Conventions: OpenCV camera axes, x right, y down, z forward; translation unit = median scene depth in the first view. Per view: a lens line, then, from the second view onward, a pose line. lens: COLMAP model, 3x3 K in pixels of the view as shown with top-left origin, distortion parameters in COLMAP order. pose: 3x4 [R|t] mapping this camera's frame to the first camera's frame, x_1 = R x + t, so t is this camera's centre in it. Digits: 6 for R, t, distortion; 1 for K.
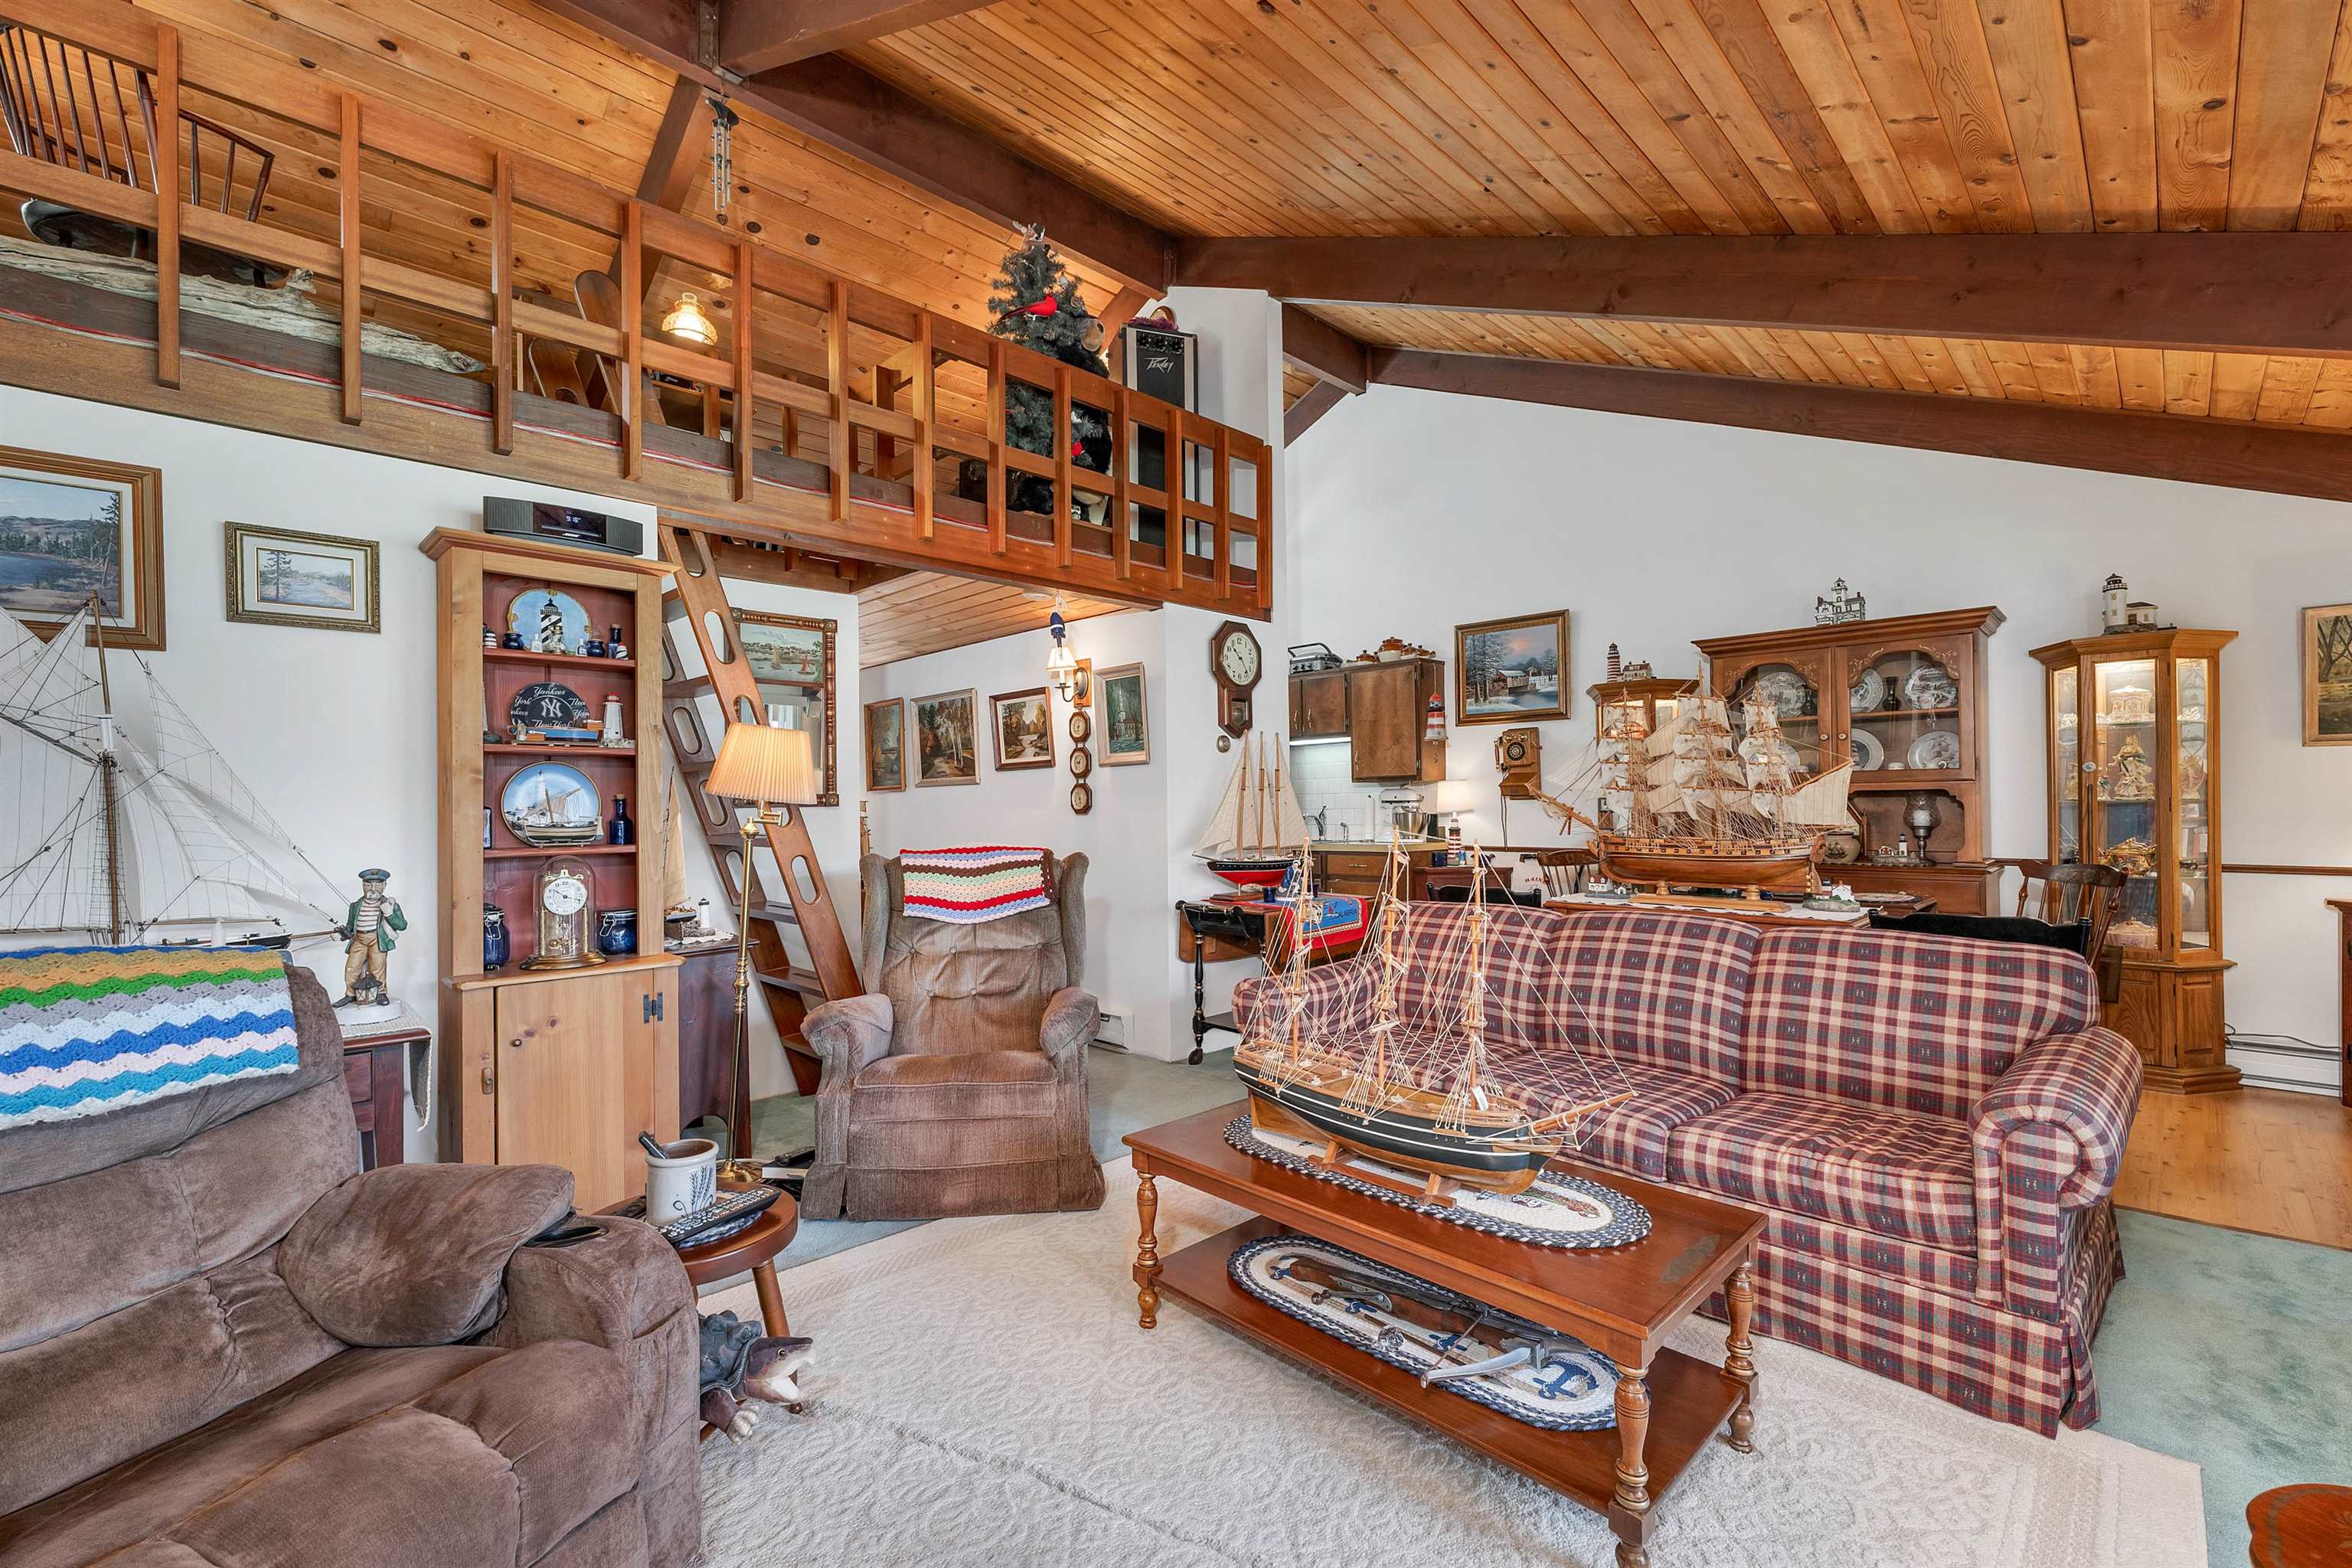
lens RADIAL K [[996.1, 0, 1174.9], [0, 996.1, 797.2], [0, 0, 1]] dist [-0.003534, -0.000666]
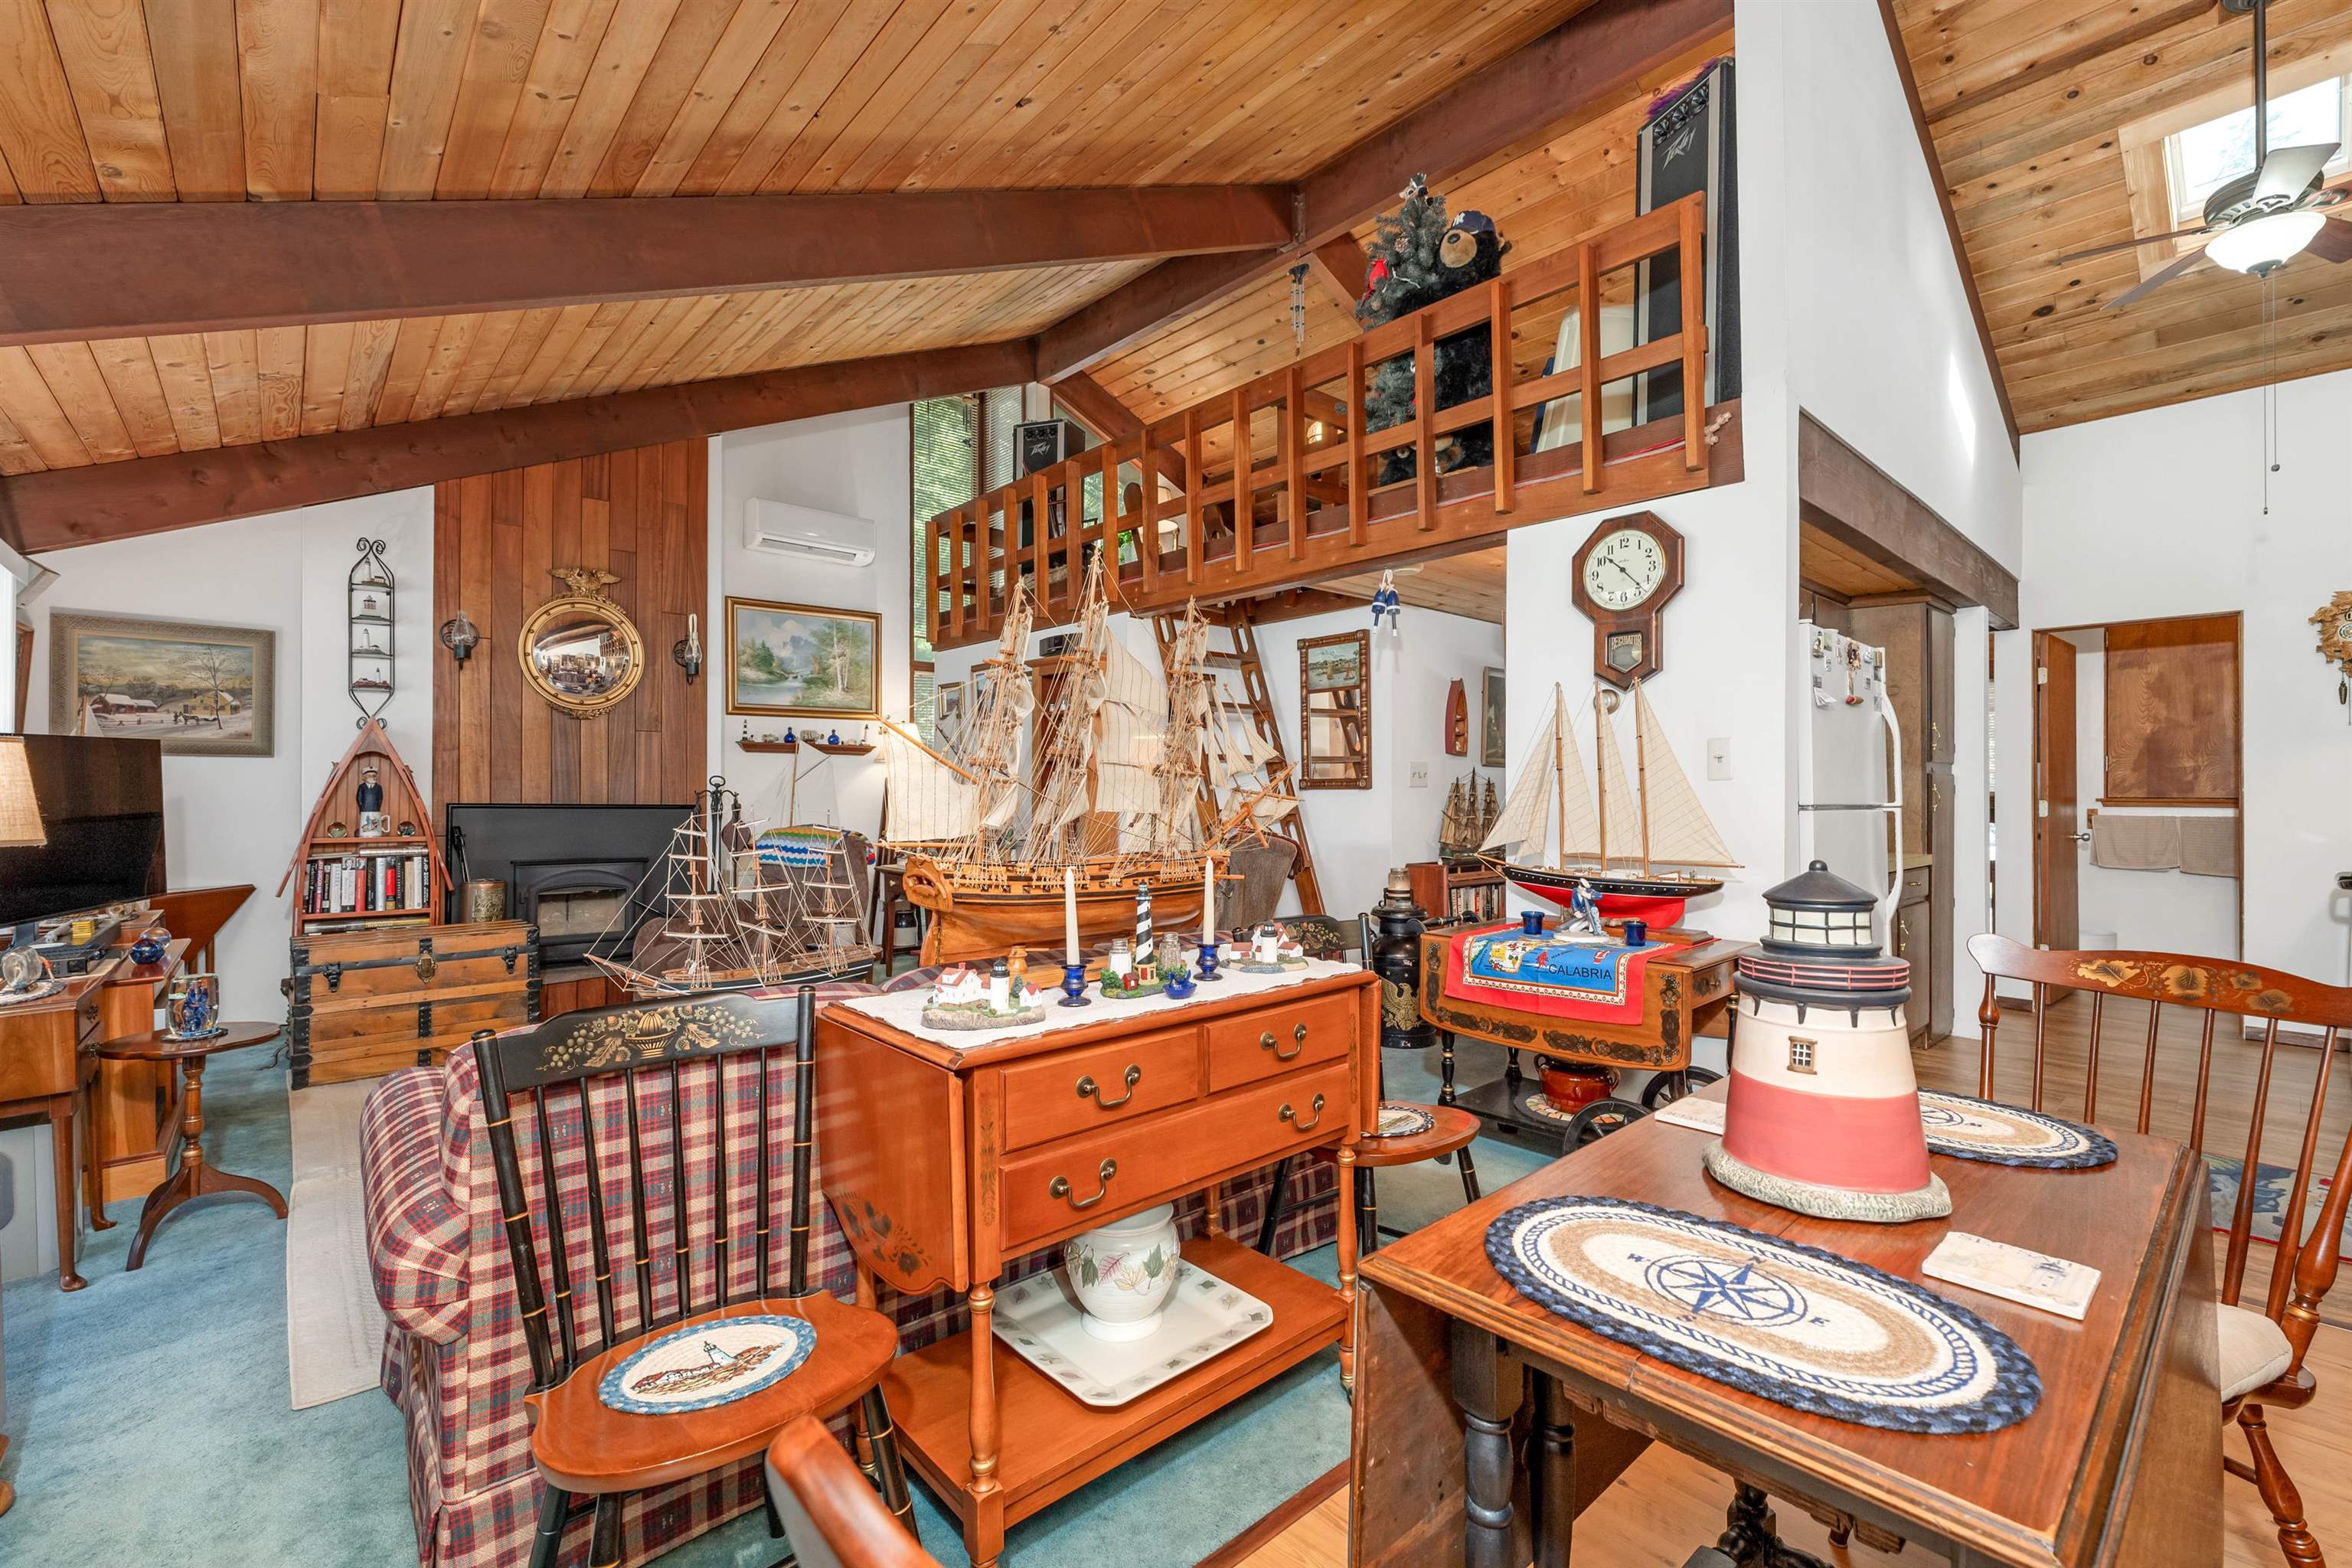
lens RADIAL K [[996.1, 0, 1177.6], [0, 996.1, 785.8], [0, 0, 1]] dist [-0.003534, -0.000666]
pose [[-0.047848, 0.005383, -0.998840, 0.786957], [0.003607, 0.999980, 0.005216, -0.000308], [0.998848, -0.003353, -0.047867, 0.777019]]
